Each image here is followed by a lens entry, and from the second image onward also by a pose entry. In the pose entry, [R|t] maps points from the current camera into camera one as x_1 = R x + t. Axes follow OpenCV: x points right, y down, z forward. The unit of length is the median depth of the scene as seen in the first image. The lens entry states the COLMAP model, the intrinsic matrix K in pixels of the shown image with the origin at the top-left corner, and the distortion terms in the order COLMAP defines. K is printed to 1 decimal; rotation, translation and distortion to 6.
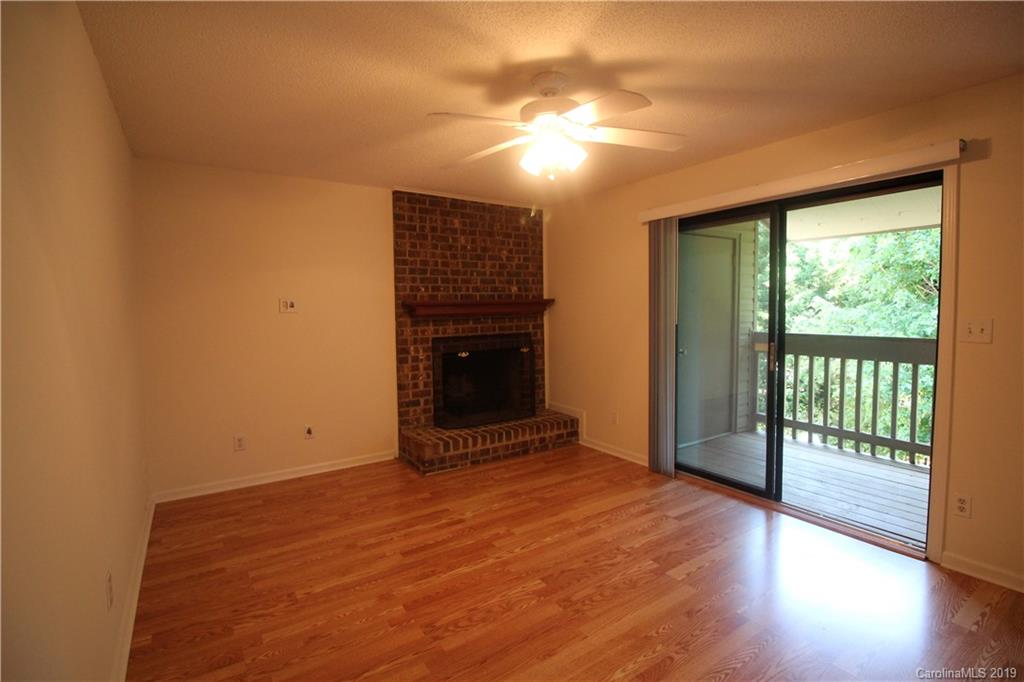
lens RADIAL K [[475.2, 0, 507.9], [0, 475.2, 332.2], [0, 0, 1]] dist [0.001497, -0.014373]
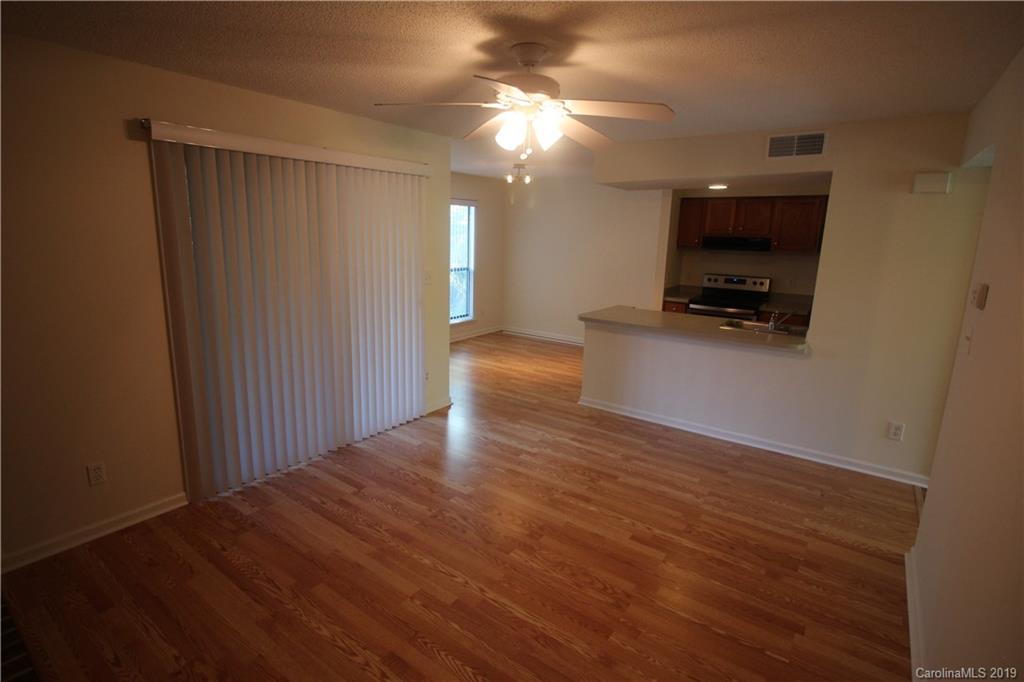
lens RADIAL K [[499.2, 0, 507.2], [0, 499.2, 332.1], [0, 0, 1]] dist [0.003473, -0.014944]
pose [[-0.346781, -0.184847, 0.919551, -0.482294], [0.024178, 0.978301, 0.205775, -0.100916], [-0.937635, 0.093592, -0.334787, 0.757318]]
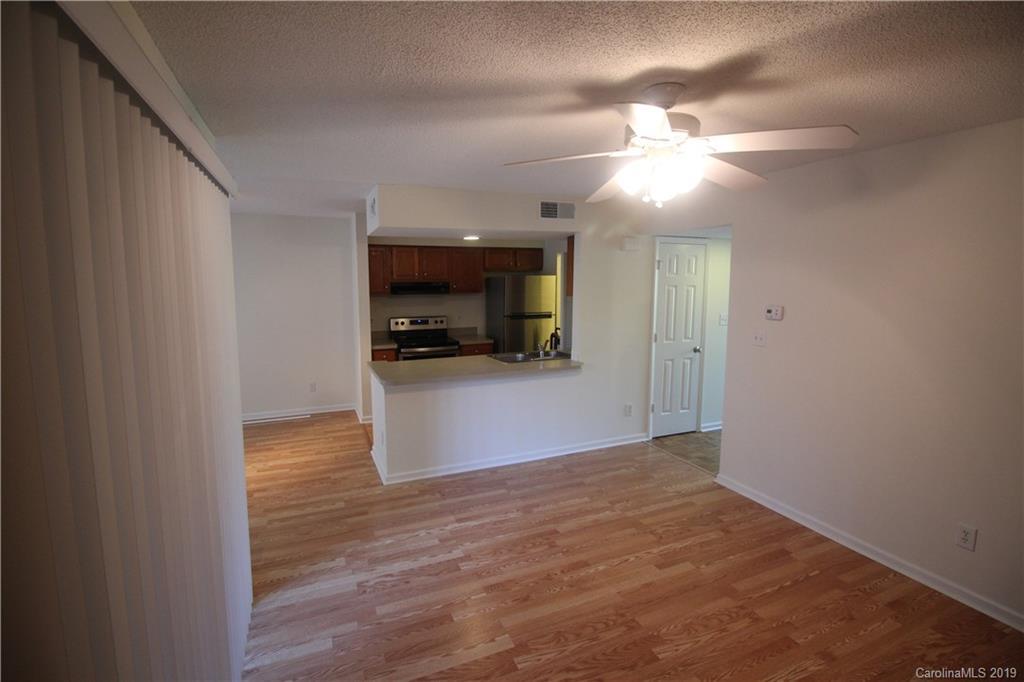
lens RADIAL K [[471.5, 0, 507.2], [0, 471.5, 332.5], [0, 0, 1]] dist [0.000052, -0.014133]
pose [[-0.982792, -0.009399, 0.184475, 0.109330], [0.020213, 0.987235, 0.157984, -0.127941], [-0.183605, 0.158994, -0.970057, 1.033084]]
